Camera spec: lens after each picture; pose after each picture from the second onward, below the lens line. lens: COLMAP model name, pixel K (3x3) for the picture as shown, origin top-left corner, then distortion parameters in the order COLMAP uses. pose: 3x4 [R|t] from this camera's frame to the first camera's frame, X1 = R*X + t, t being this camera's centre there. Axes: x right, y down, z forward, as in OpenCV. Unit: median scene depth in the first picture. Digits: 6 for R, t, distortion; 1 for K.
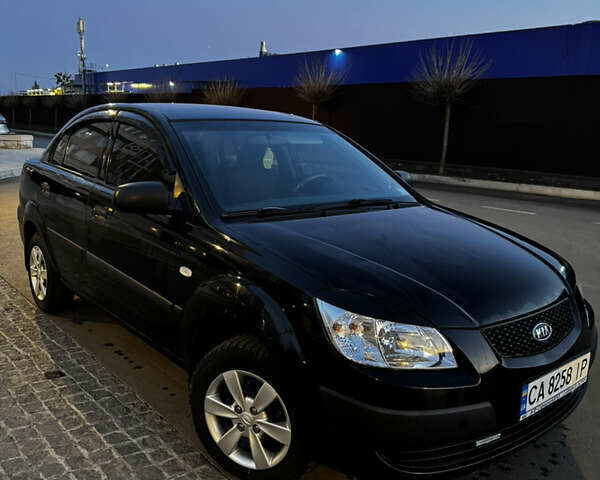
lens RADIAL K [[572.9, 0, 300.0], [0, 572.9, 240.0], [0, 0, 1]] dist [0.003859, -0.007313]
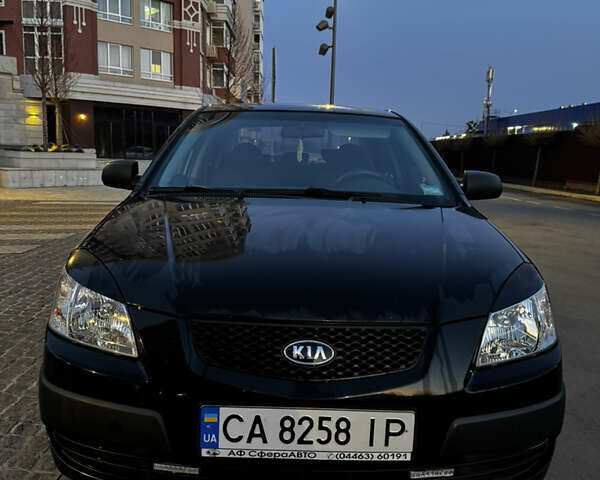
lens RADIAL K [[572.9, 0, 300.0], [0, 572.9, 240.0], [0, 0, 1]] dist [0.003859, -0.007313]
pose [[0.756116, 0.083945, -0.649031, 0.054929], [-0.138460, 0.989809, -0.033283, 0.003709], [0.639623, 0.115031, 0.760033, 0.031059]]
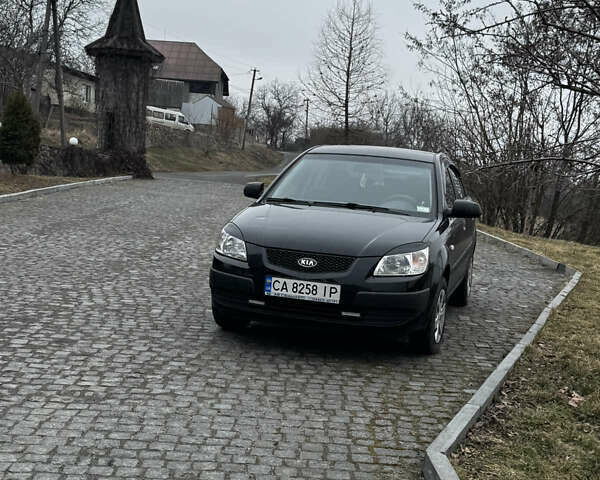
lens RADIAL K [[572.9, 0, 300.0], [0, 572.9, 240.0], [0, 0, 1]] dist [0.003859, -0.007313]
pose [[0.579026, 0.118771, -0.806612, 0.121117], [-0.223465, 0.974565, -0.016913, 0.008585], [0.784087, 0.190043, 0.590840, -0.005563]]
